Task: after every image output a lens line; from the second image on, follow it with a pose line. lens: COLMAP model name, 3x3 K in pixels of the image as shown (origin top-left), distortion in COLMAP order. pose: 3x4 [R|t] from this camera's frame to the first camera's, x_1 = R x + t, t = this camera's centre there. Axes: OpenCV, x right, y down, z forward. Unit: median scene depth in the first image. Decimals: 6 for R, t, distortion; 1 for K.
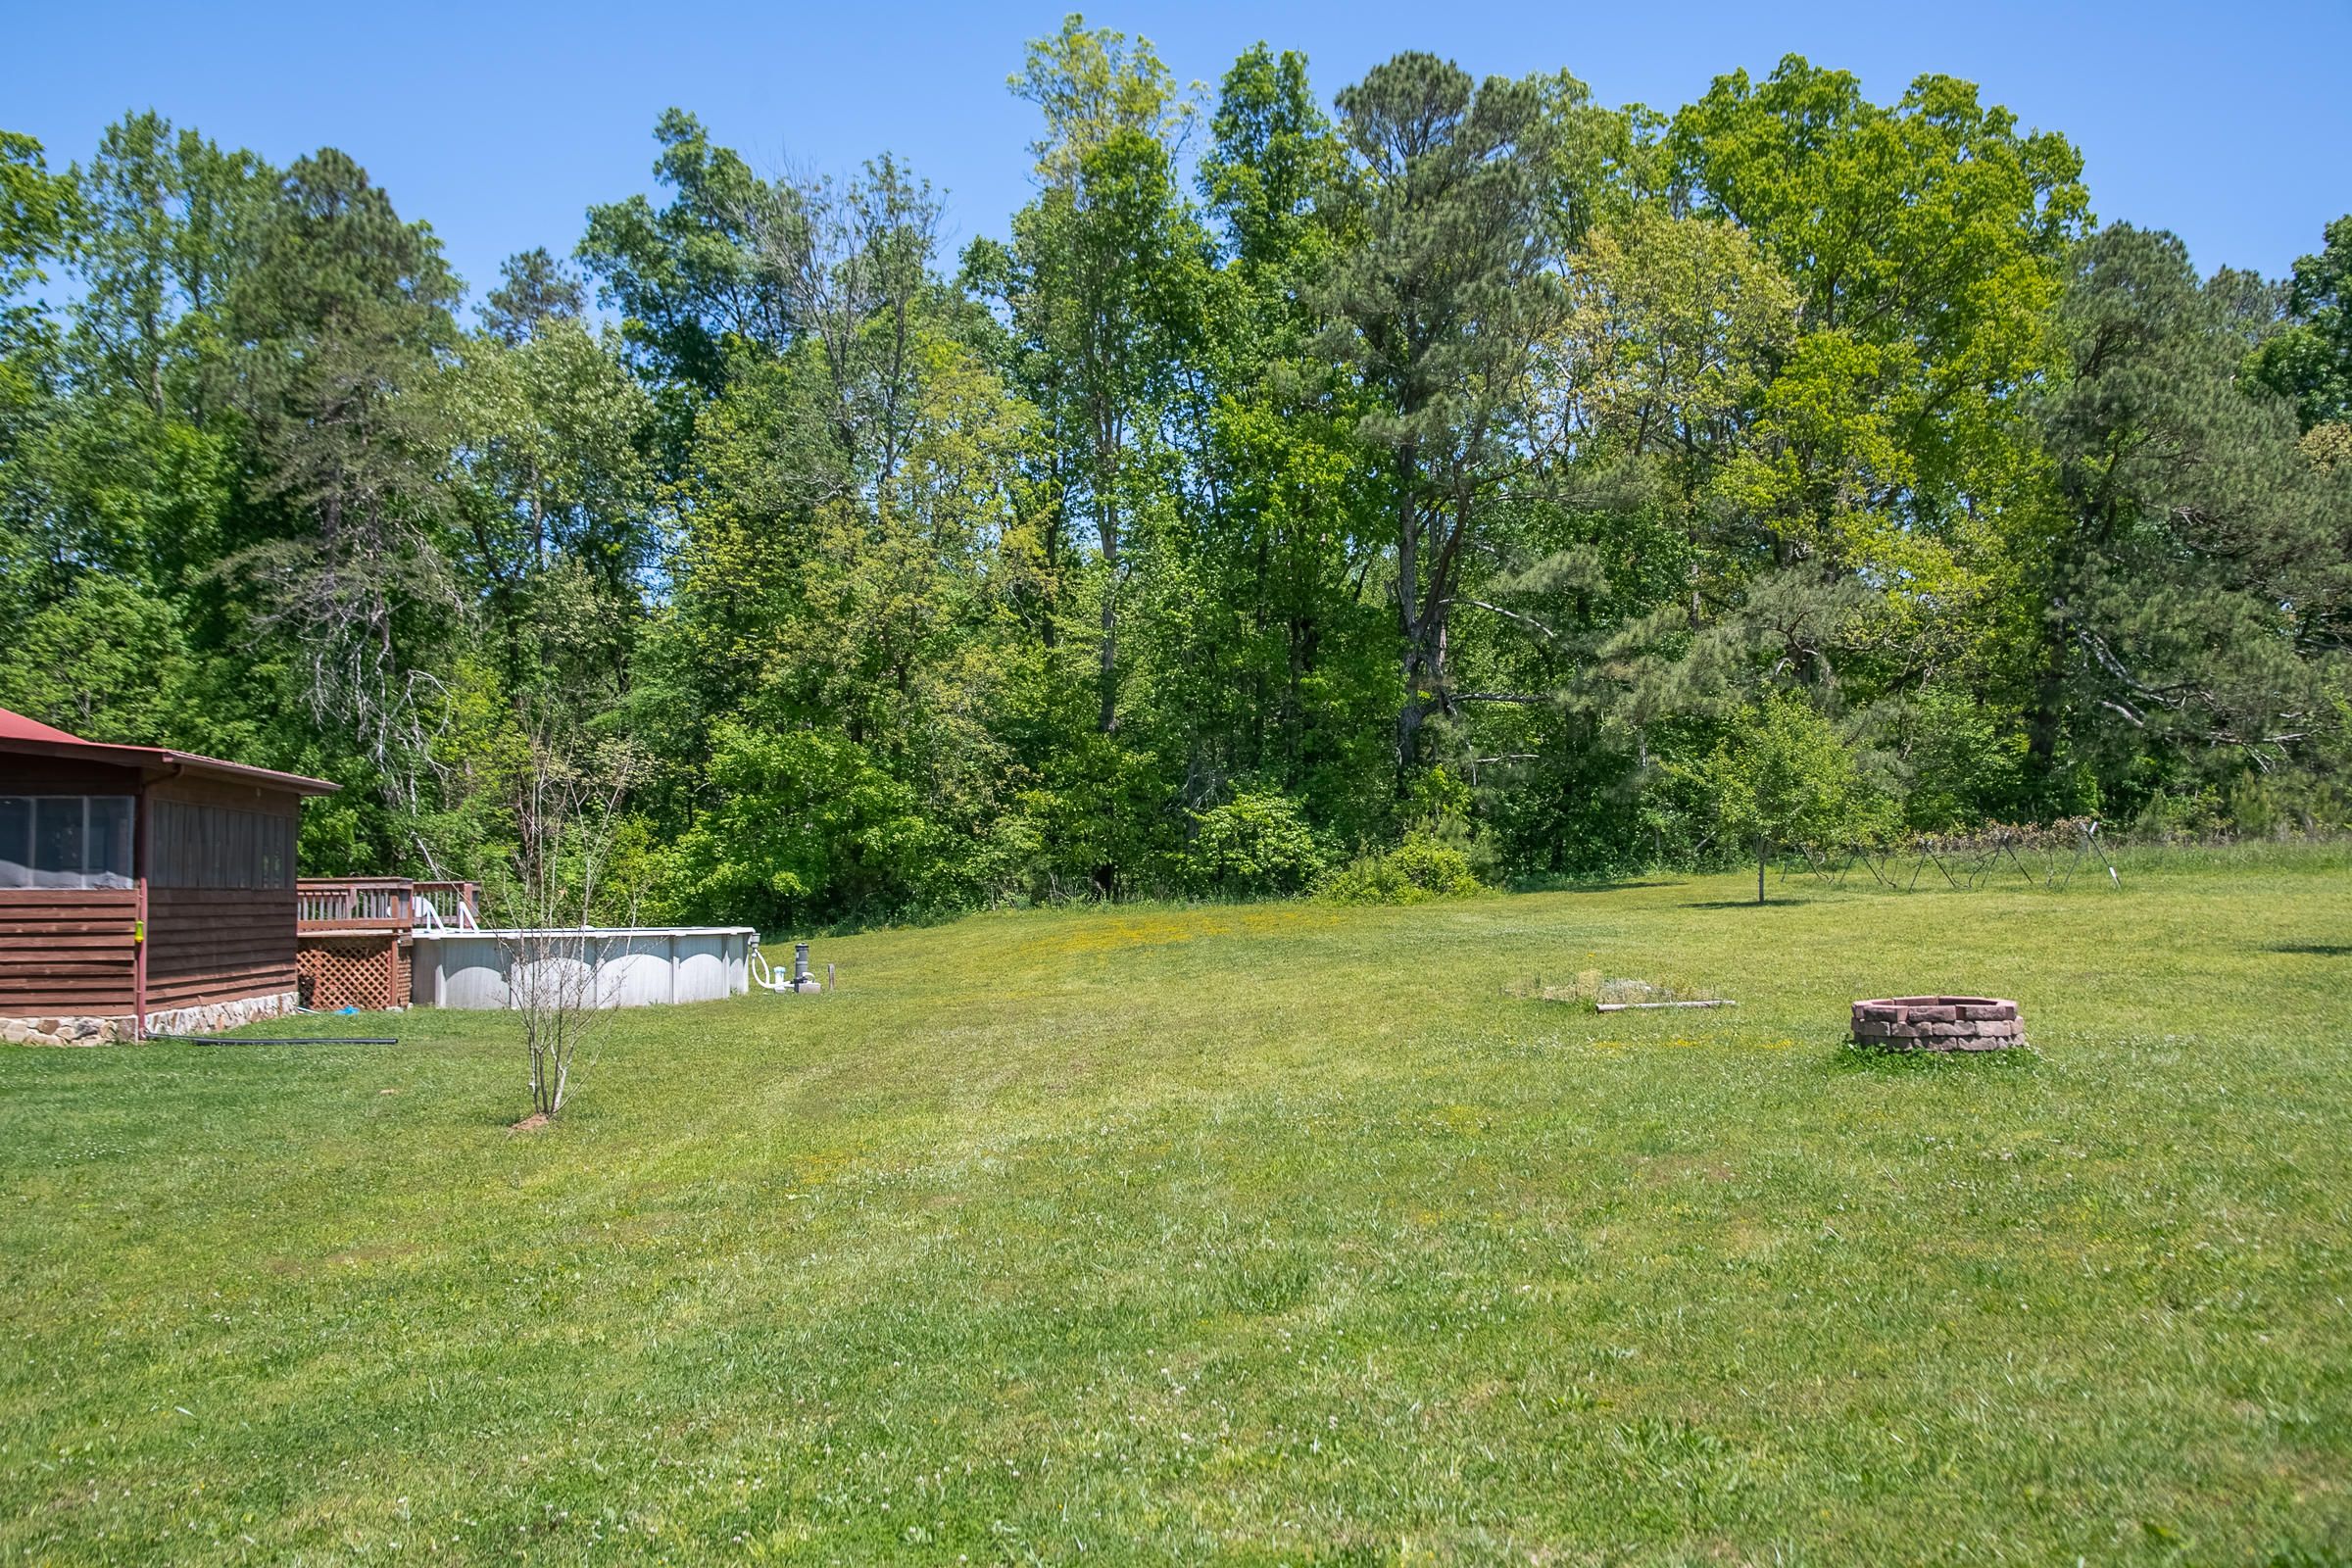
lens RADIAL K [[2302.7, 0, 1176.0], [0, 2302.7, 784.0], [0, 0, 1]] dist [-0.001821, -0.003274]
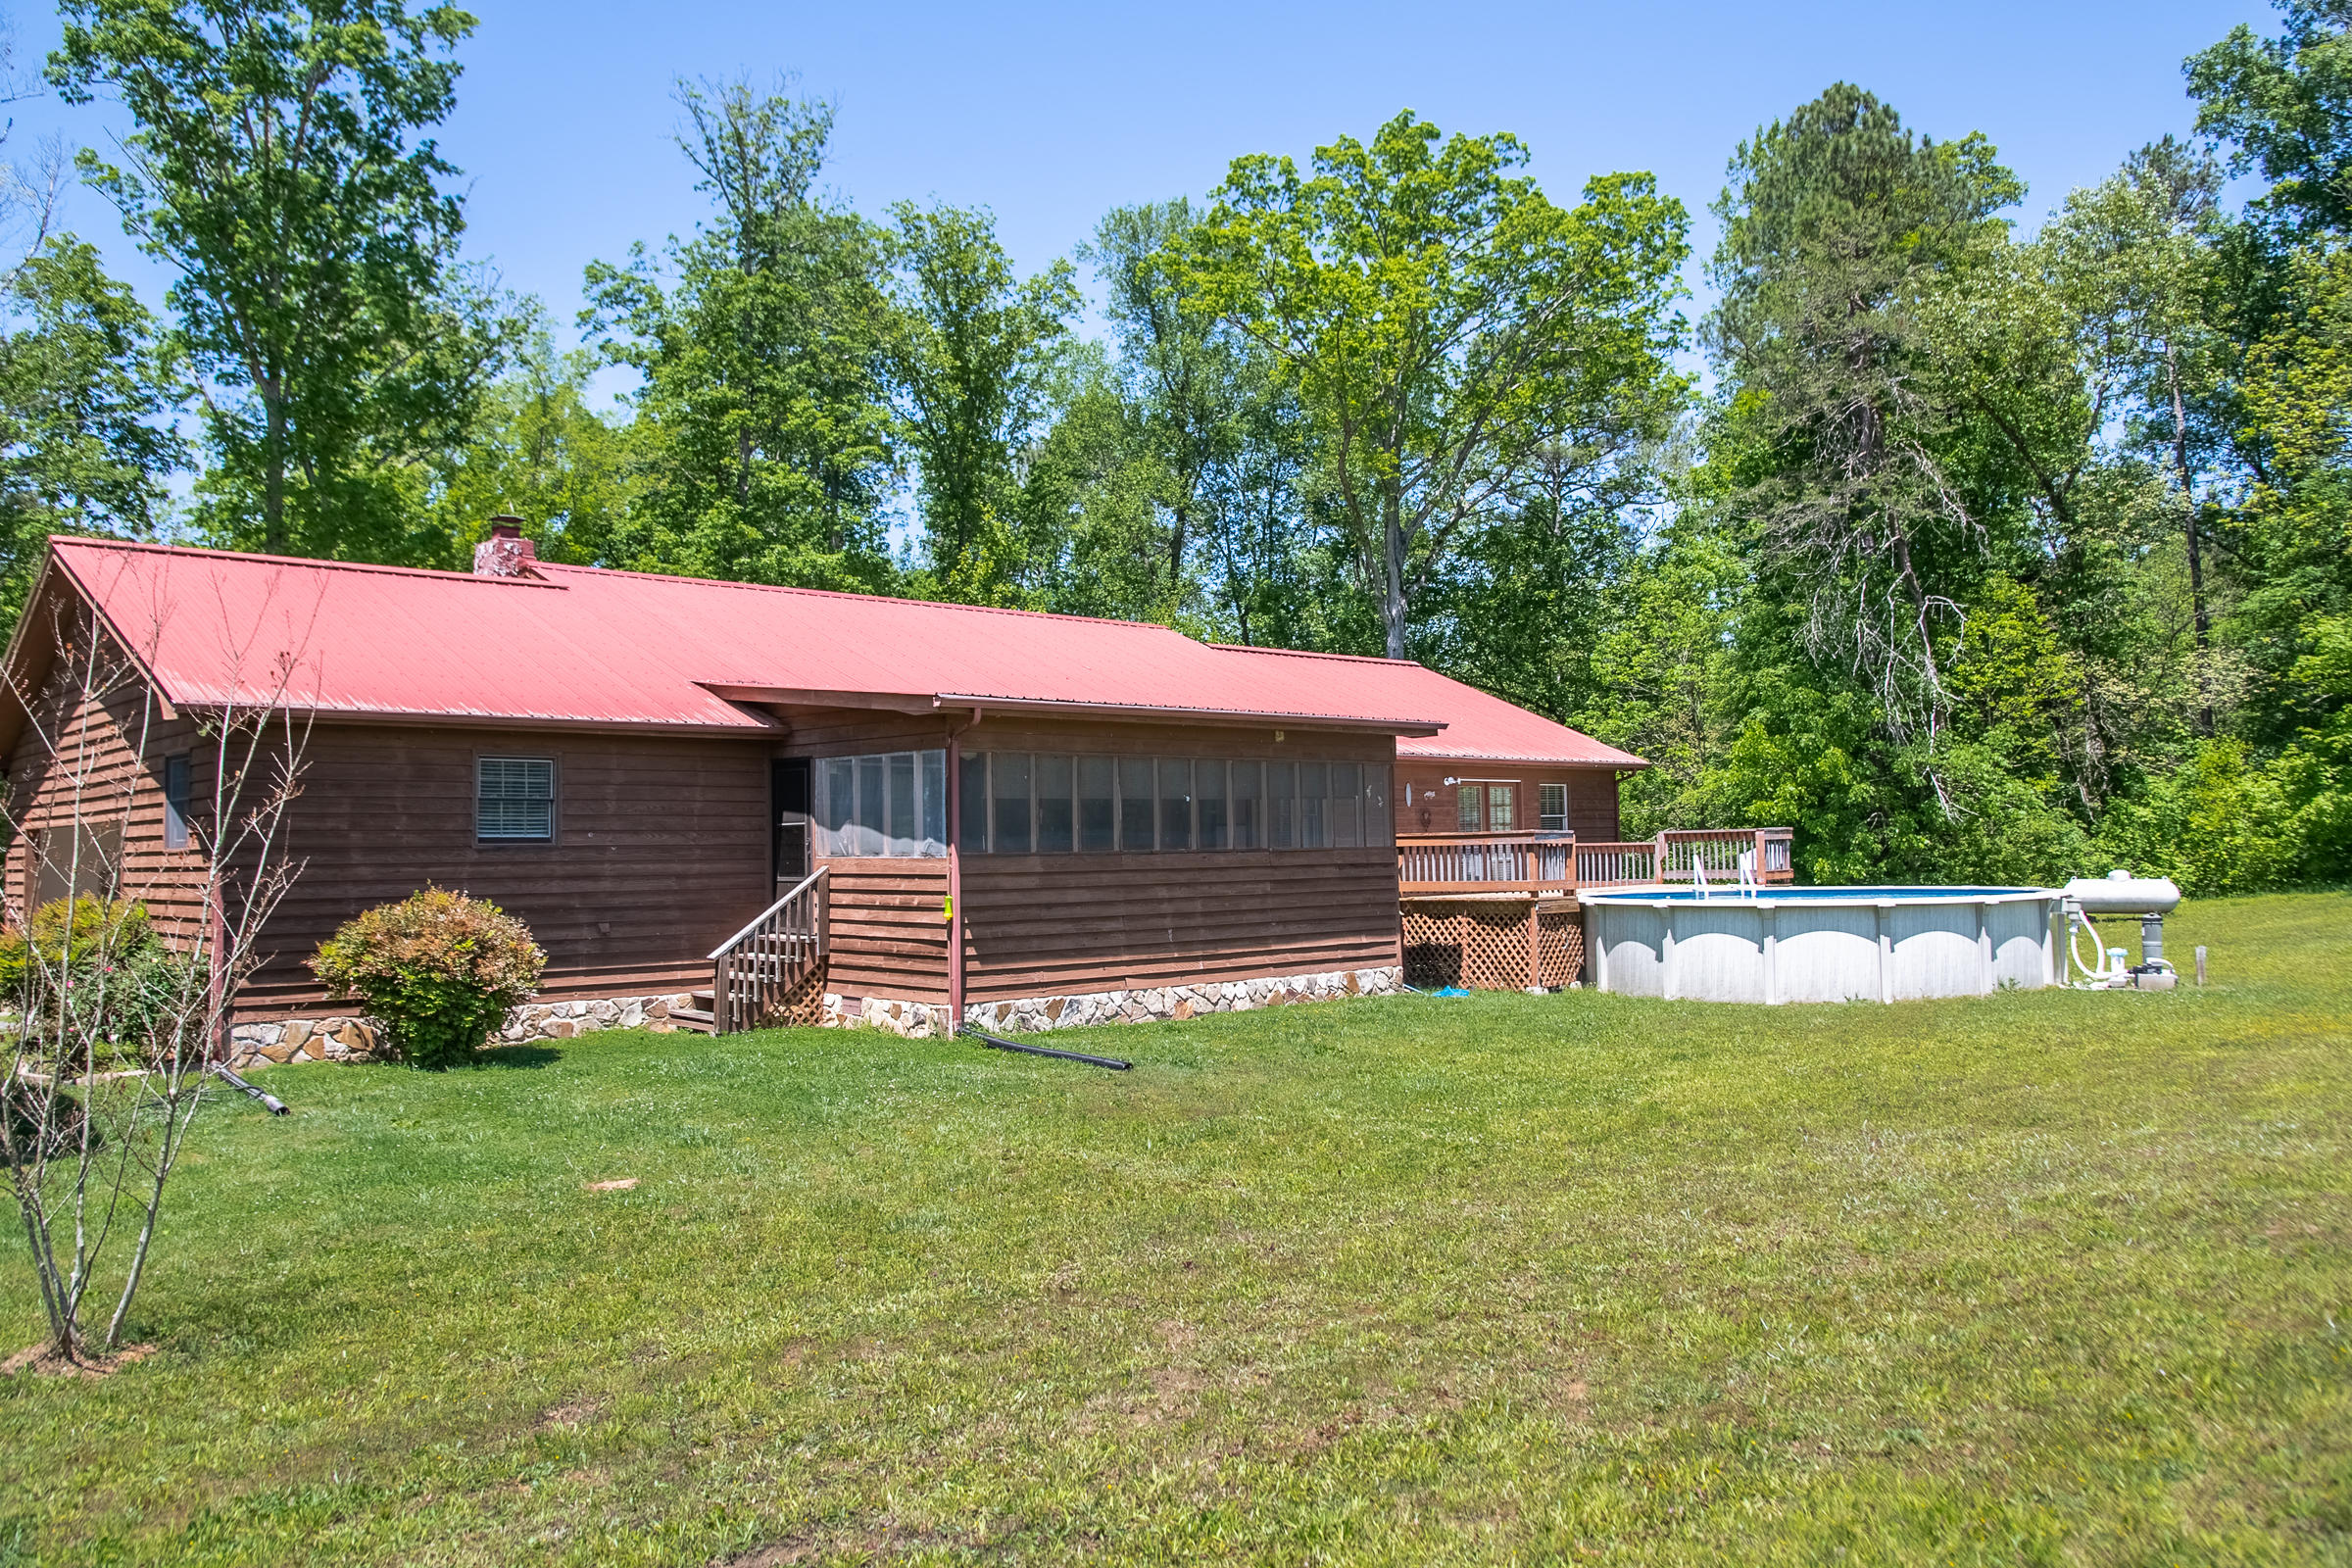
lens RADIAL K [[1779.4, 0, 1176.0], [0, 1779.4, 784.0], [0, 0, 1]] dist [-0.111328, 0.108960]
pose [[0.583472, -0.029276, -0.811605, 0.104300], [0.050804, 0.998709, 0.000499, 0.017725], [0.810542, -0.041523, 0.584206, 0.541030]]
